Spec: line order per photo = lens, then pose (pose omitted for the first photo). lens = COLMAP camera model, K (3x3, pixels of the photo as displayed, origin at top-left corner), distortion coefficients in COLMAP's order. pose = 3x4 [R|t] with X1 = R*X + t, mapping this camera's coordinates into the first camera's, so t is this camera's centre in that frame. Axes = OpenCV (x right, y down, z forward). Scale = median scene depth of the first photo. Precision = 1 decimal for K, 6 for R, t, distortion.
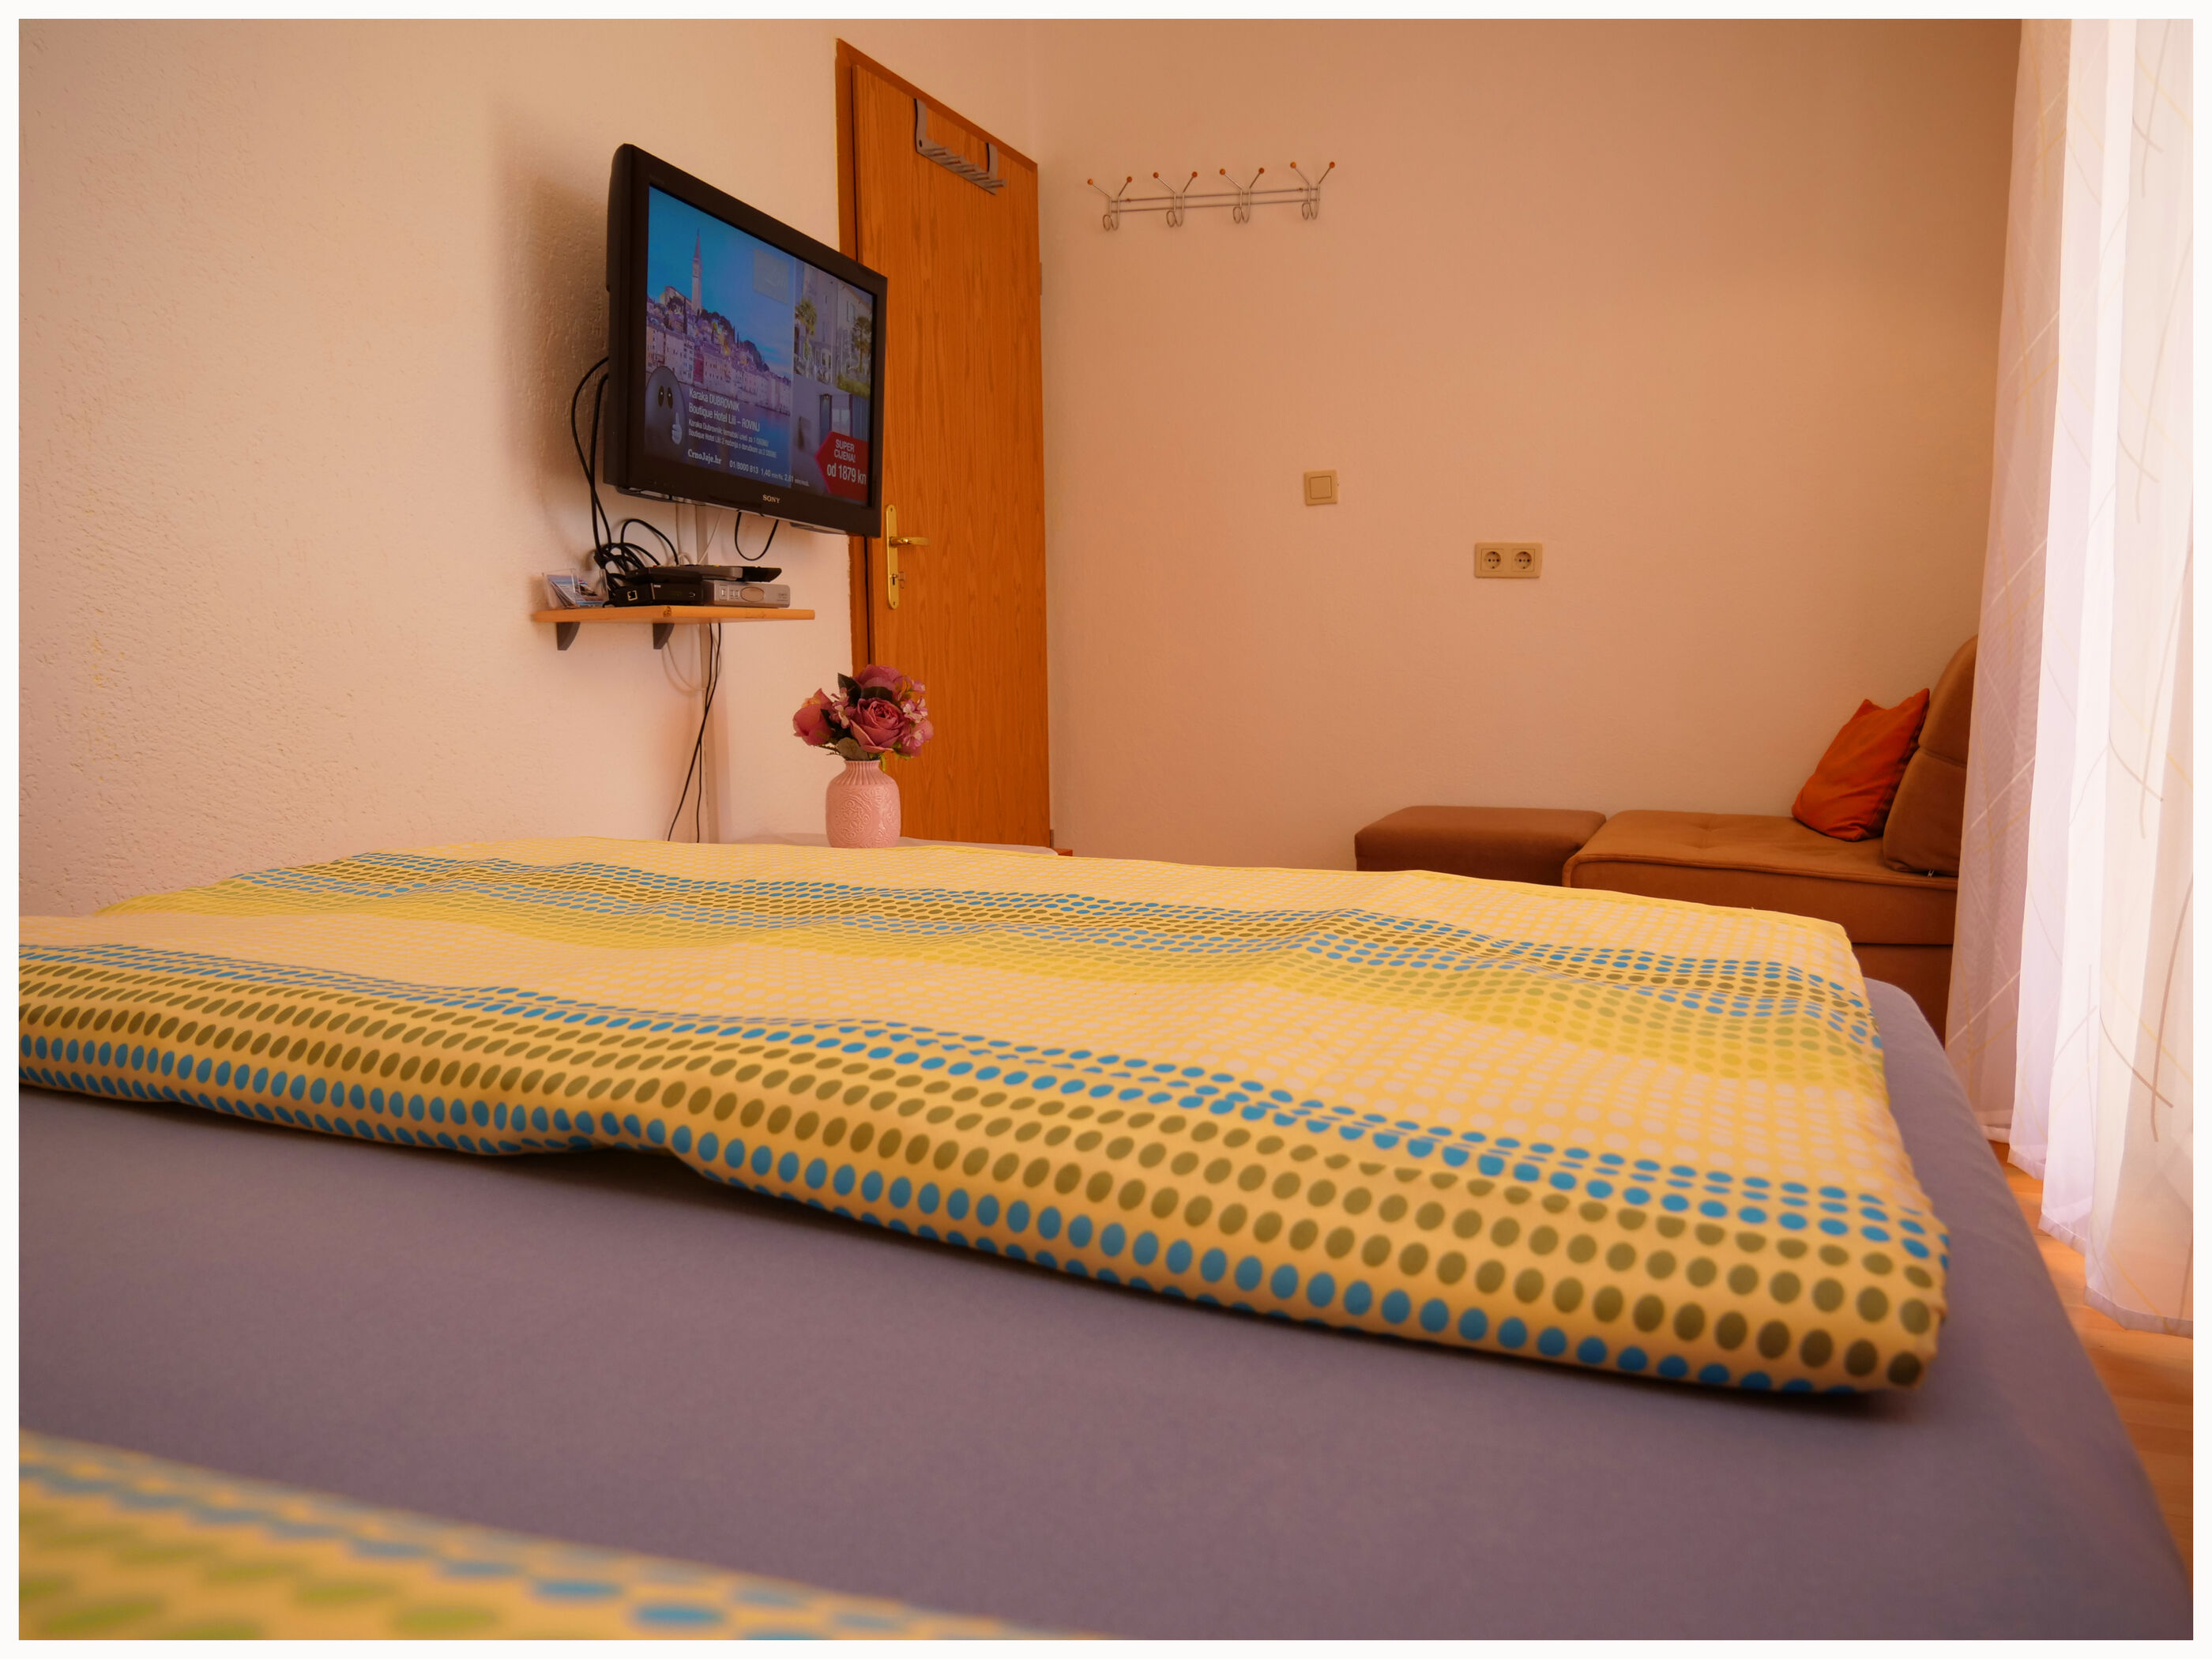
lens RADIAL K [[1604.5, 0, 1049.0], [0, 1604.5, 816.7], [0, 0, 1]] dist [-0.003027, 0.007246]
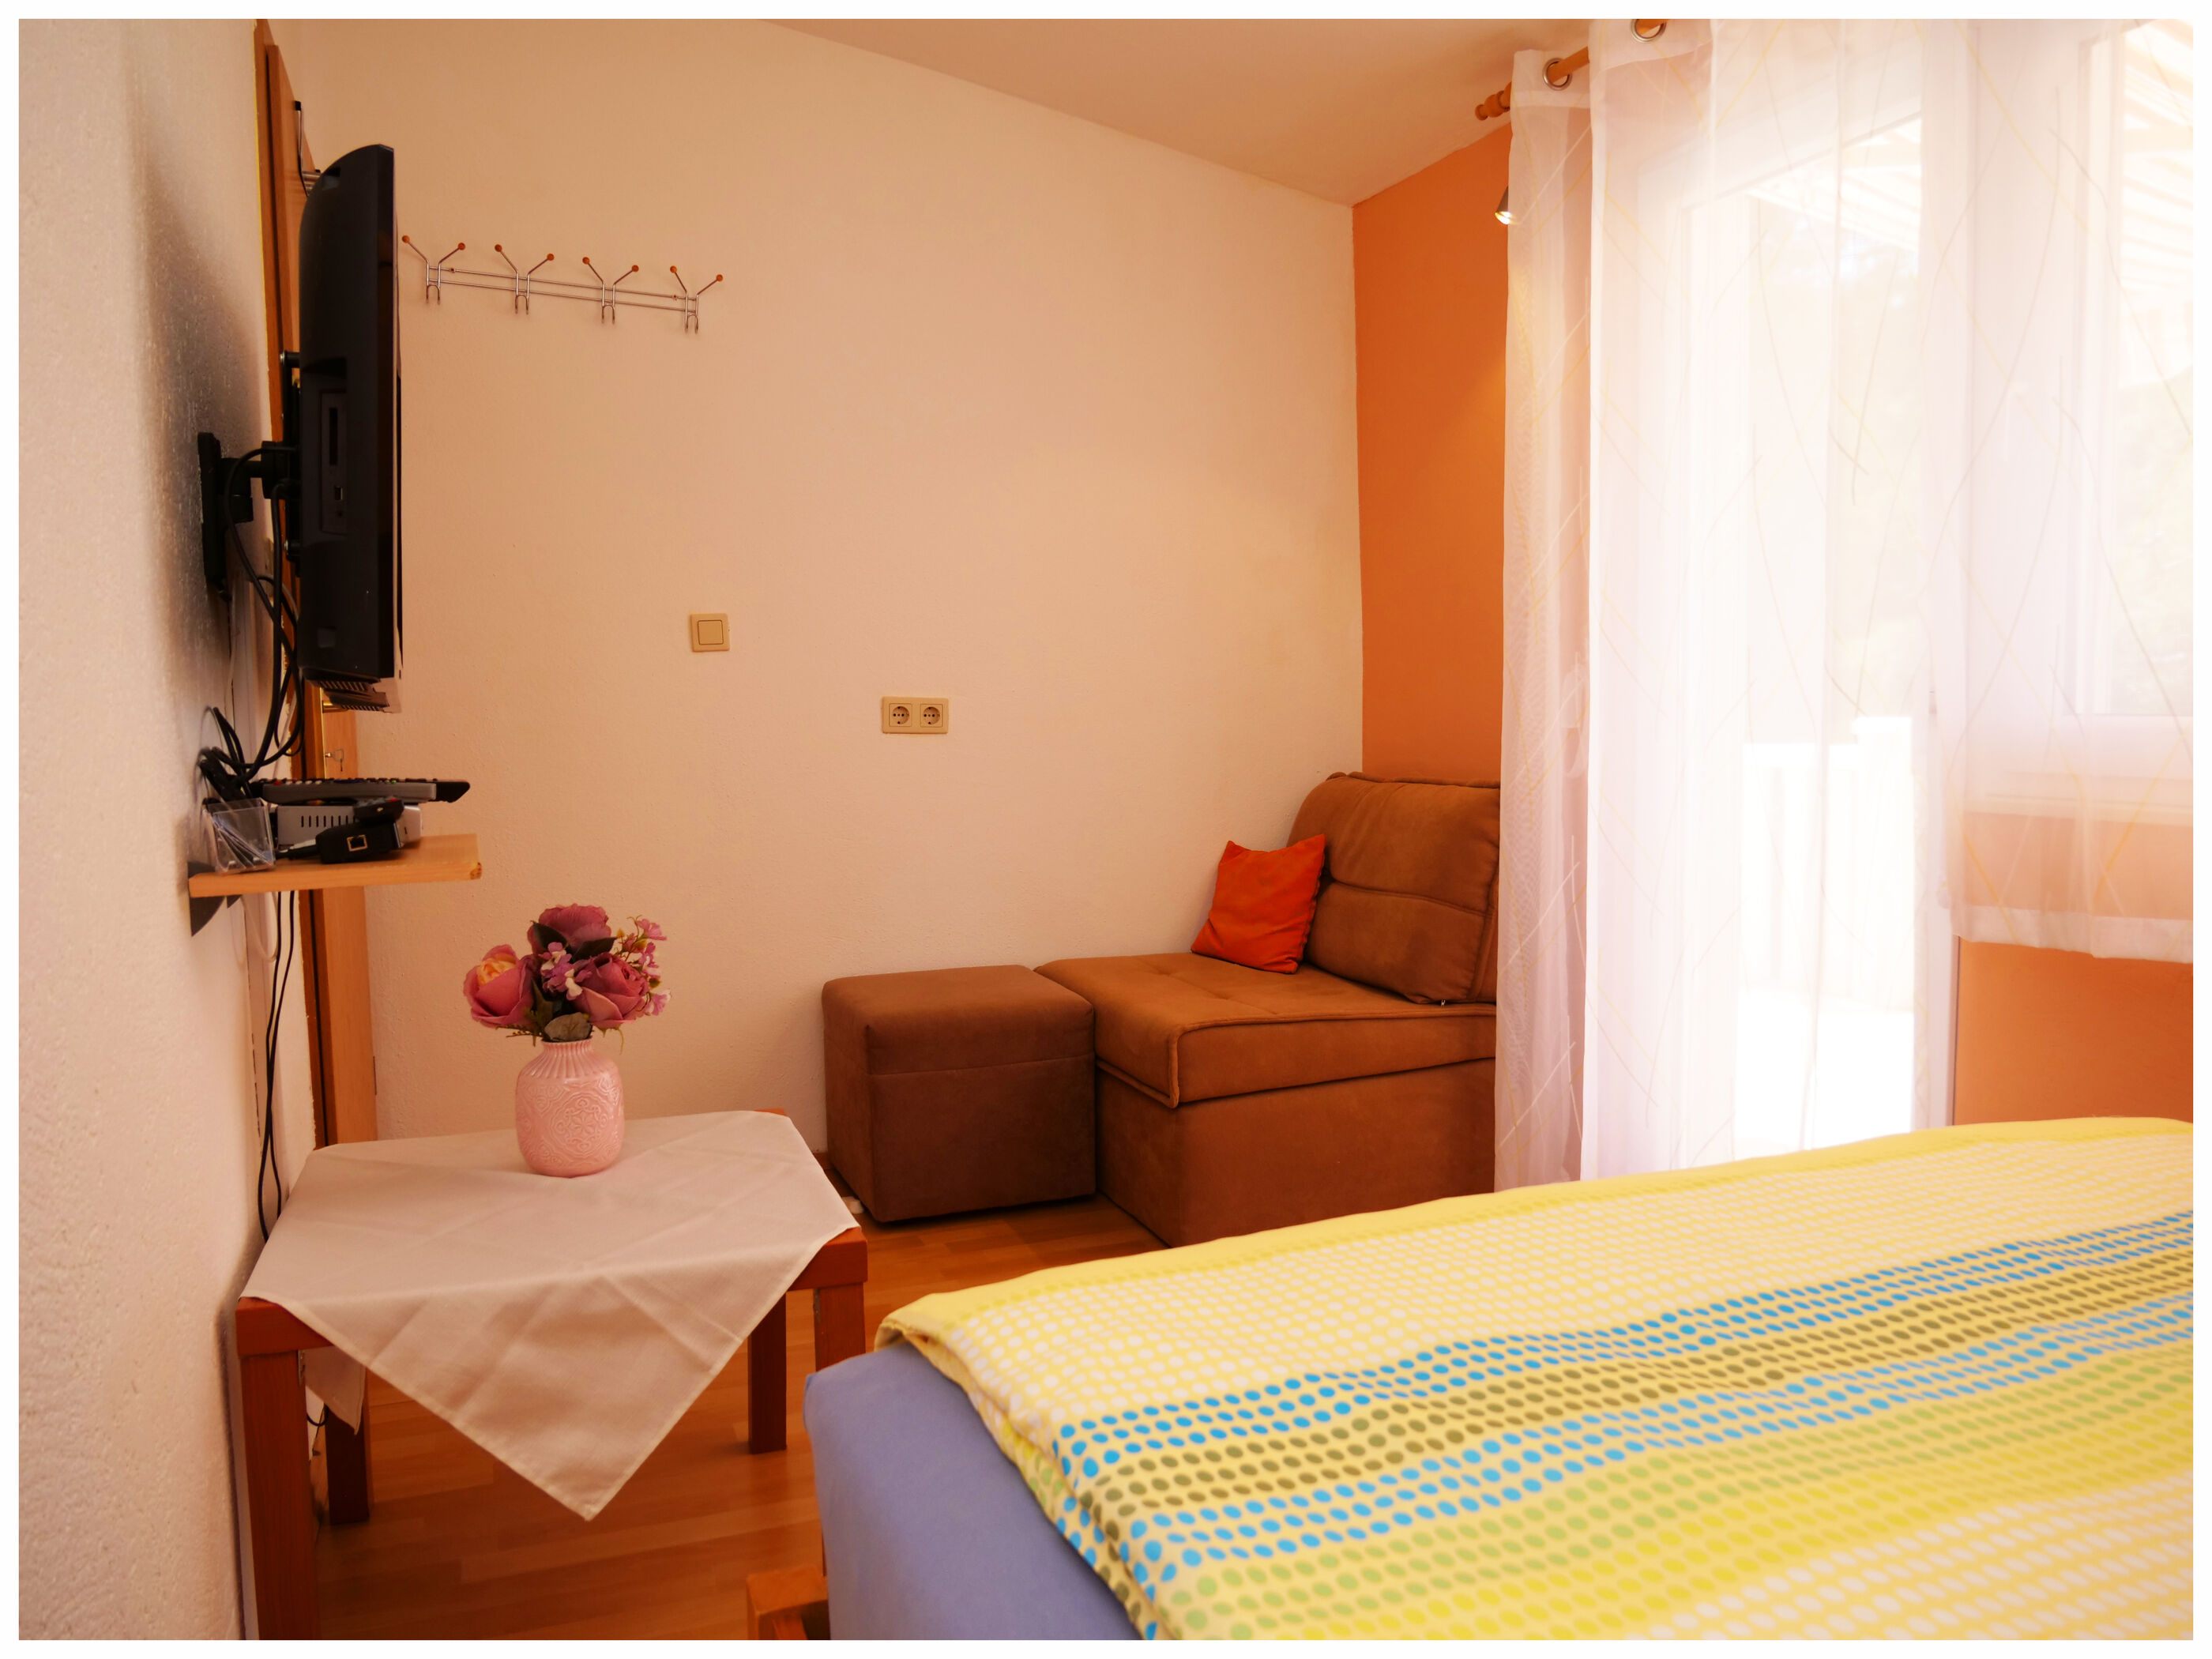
lens RADIAL K [[1604.5, 0, 1049.0], [0, 1604.5, 816.7], [0, 0, 1]] dist [-0.003027, 0.007246]
pose [[0.728347, -0.051066, 0.683303, -0.318065], [0.088829, 0.995841, -0.020262, -0.072270], [-0.679426, 0.075454, 0.729854, 0.244343]]
